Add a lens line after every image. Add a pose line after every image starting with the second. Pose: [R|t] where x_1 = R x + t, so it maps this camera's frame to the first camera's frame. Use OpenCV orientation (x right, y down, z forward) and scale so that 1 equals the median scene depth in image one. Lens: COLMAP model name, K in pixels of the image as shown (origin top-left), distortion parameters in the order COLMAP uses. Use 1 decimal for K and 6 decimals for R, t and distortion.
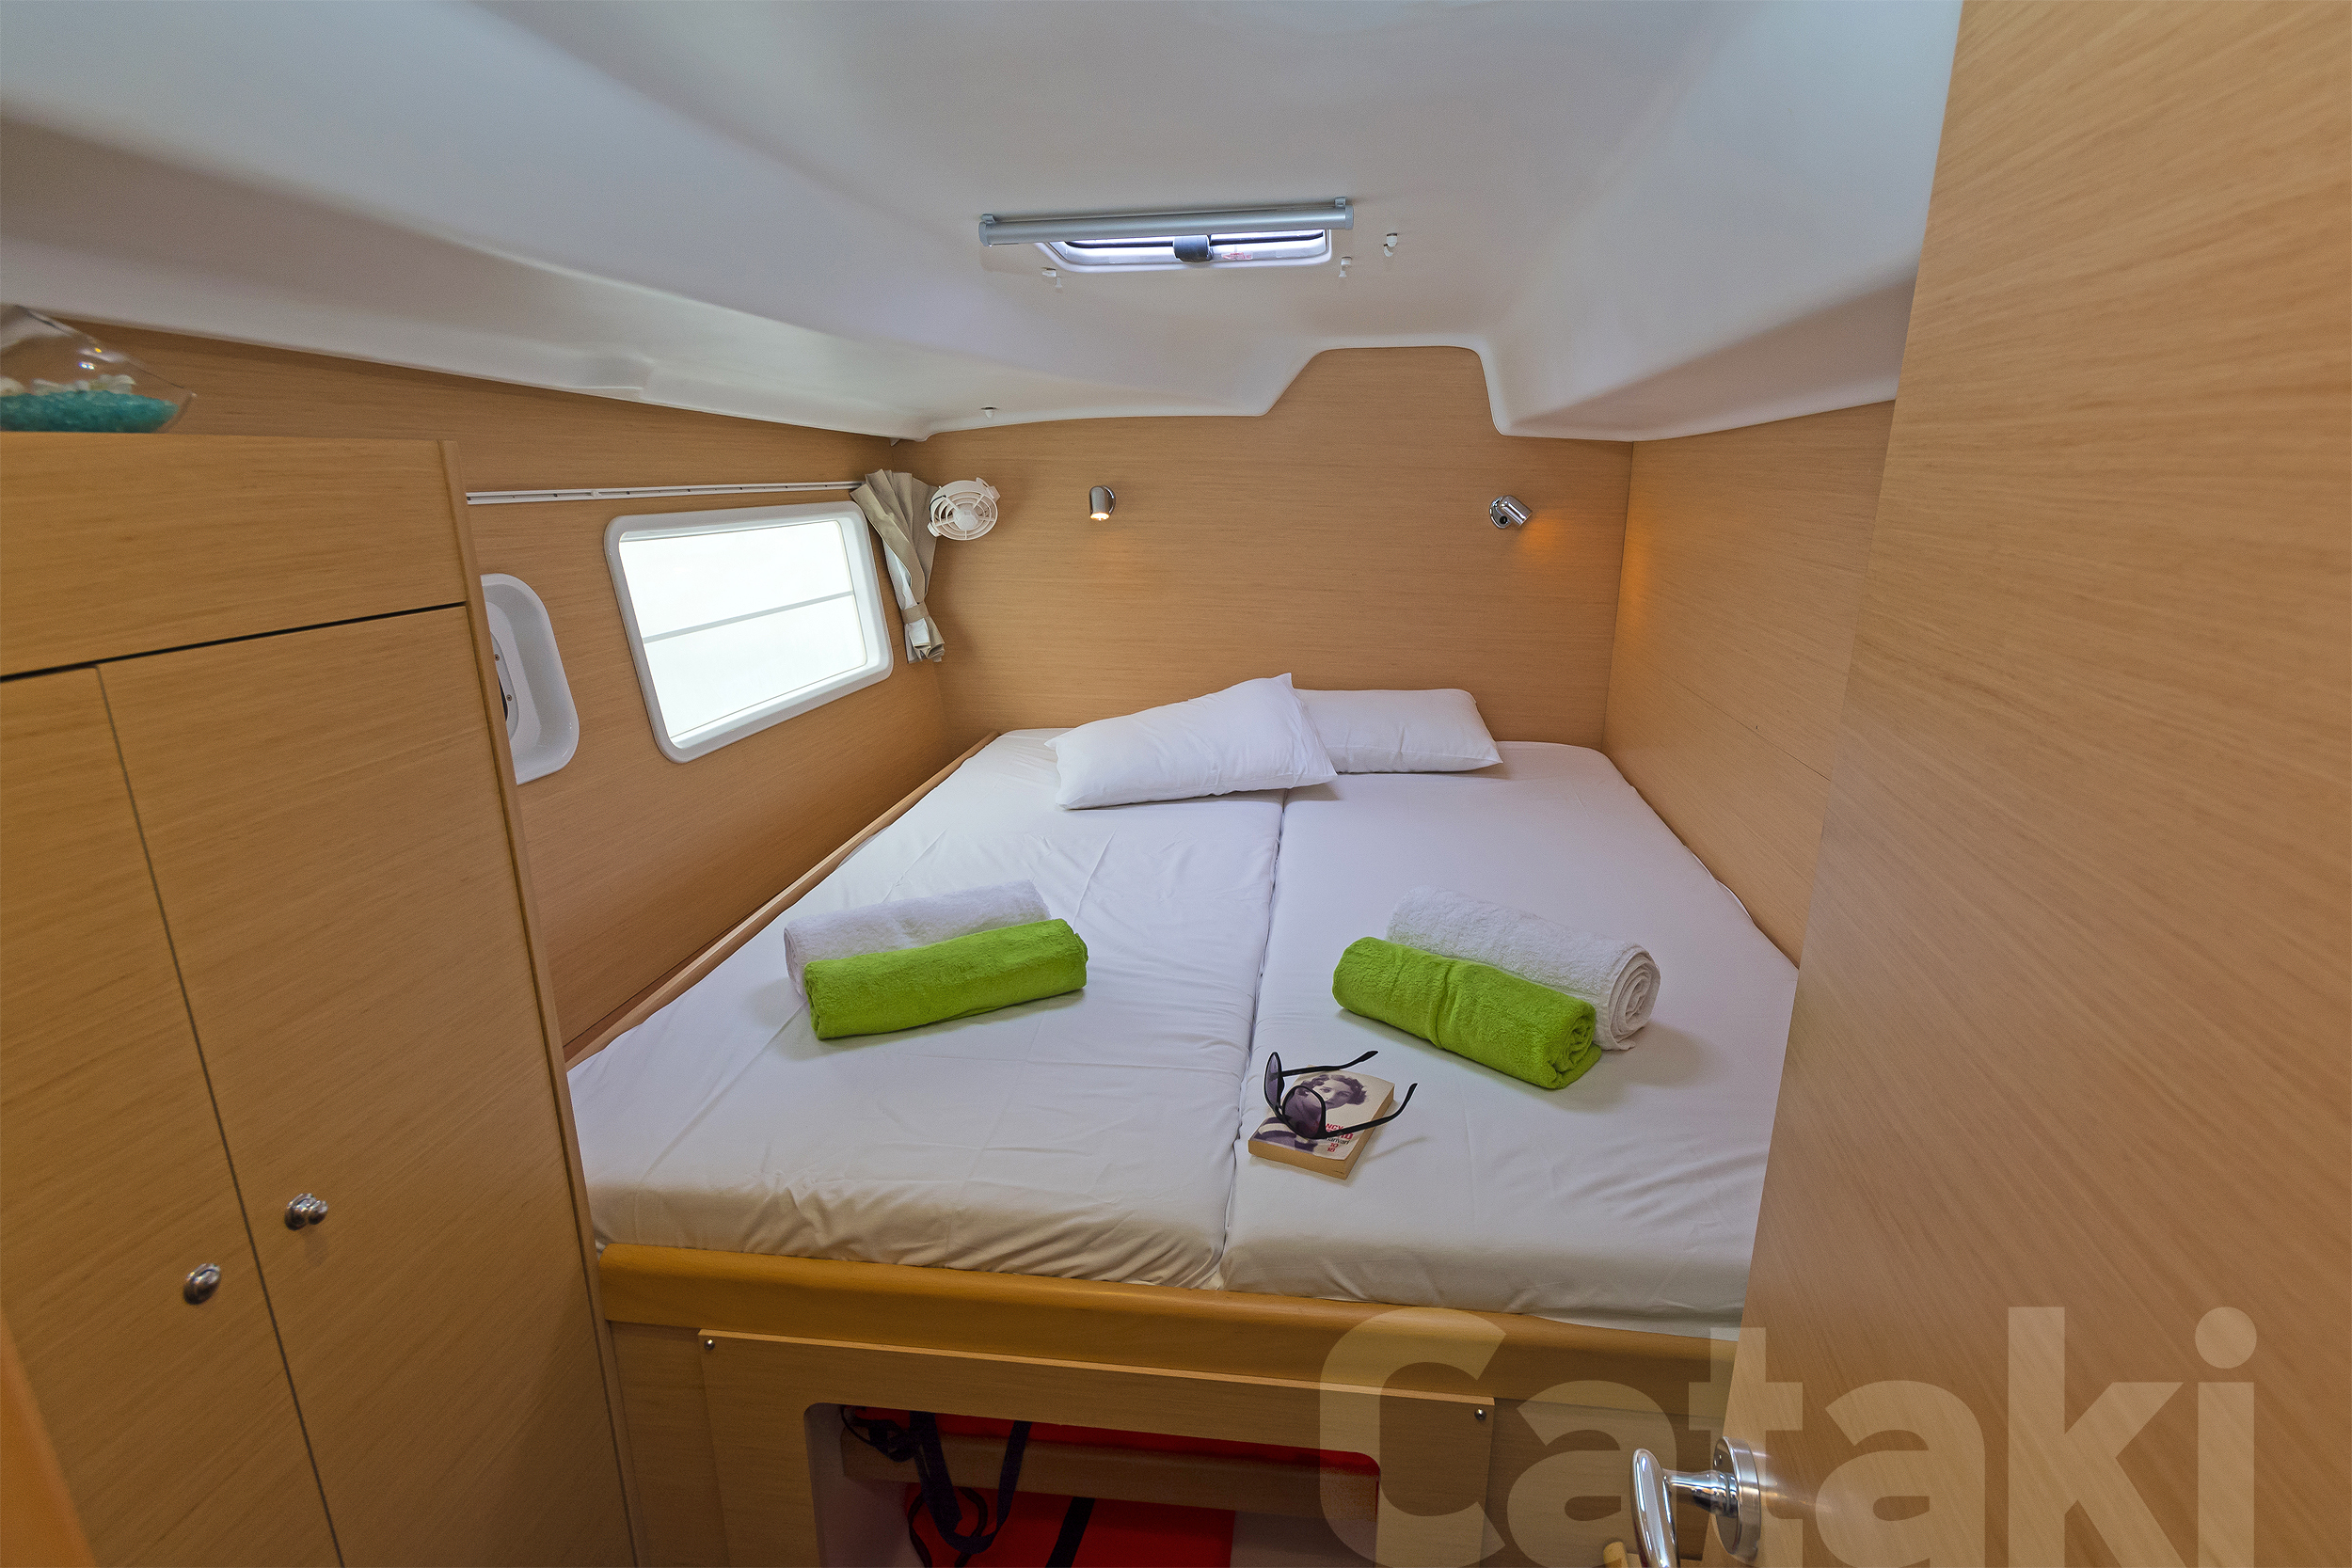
lens RADIAL K [[1153.8, 0, 1136.5], [0, 1153.8, 926.3], [0, 0, 1]] dist [0.002254, 0.000226]
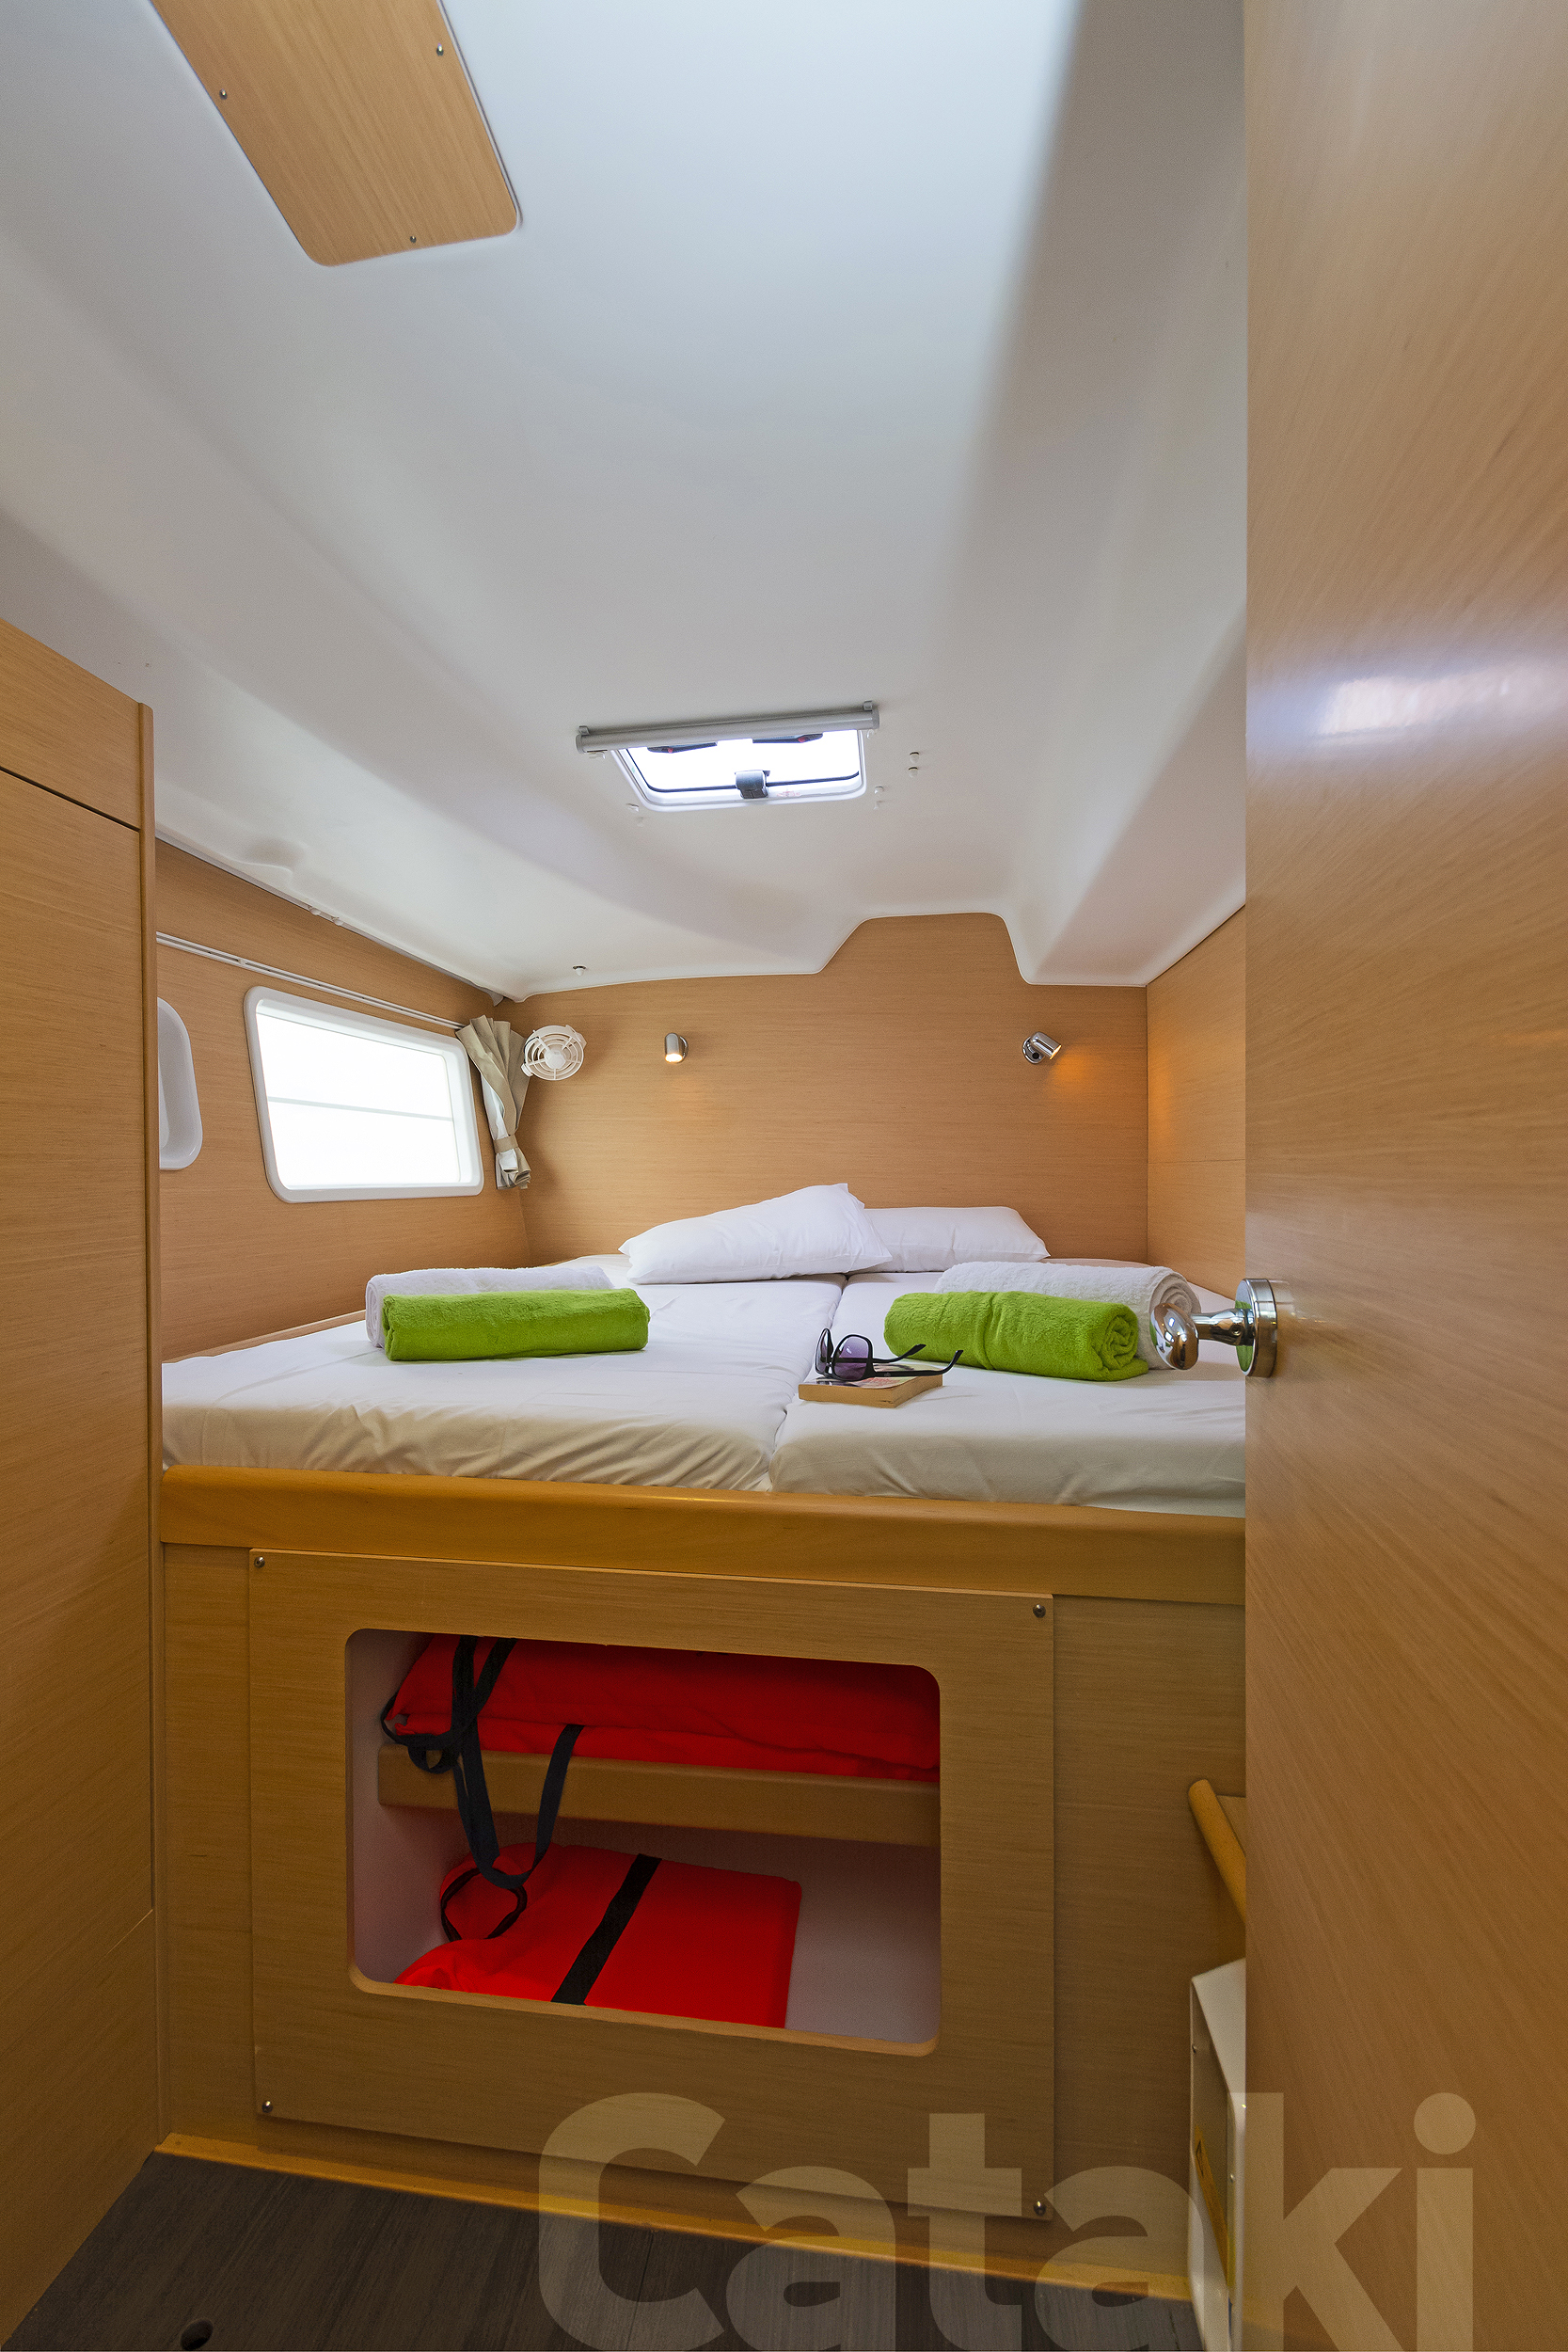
lens RADIAL K [[1153.8, 0, 669.8], [0, 1153.8, 1373.3], [0, 0, 1]] dist [0.002254, 0.000226]
pose [[0.999085, 0.007381, -0.042121, 0.021465], [-0.018929, 0.959568, -0.280839, 0.383500], [0.038345, 0.281379, 0.958830, 0.006579]]
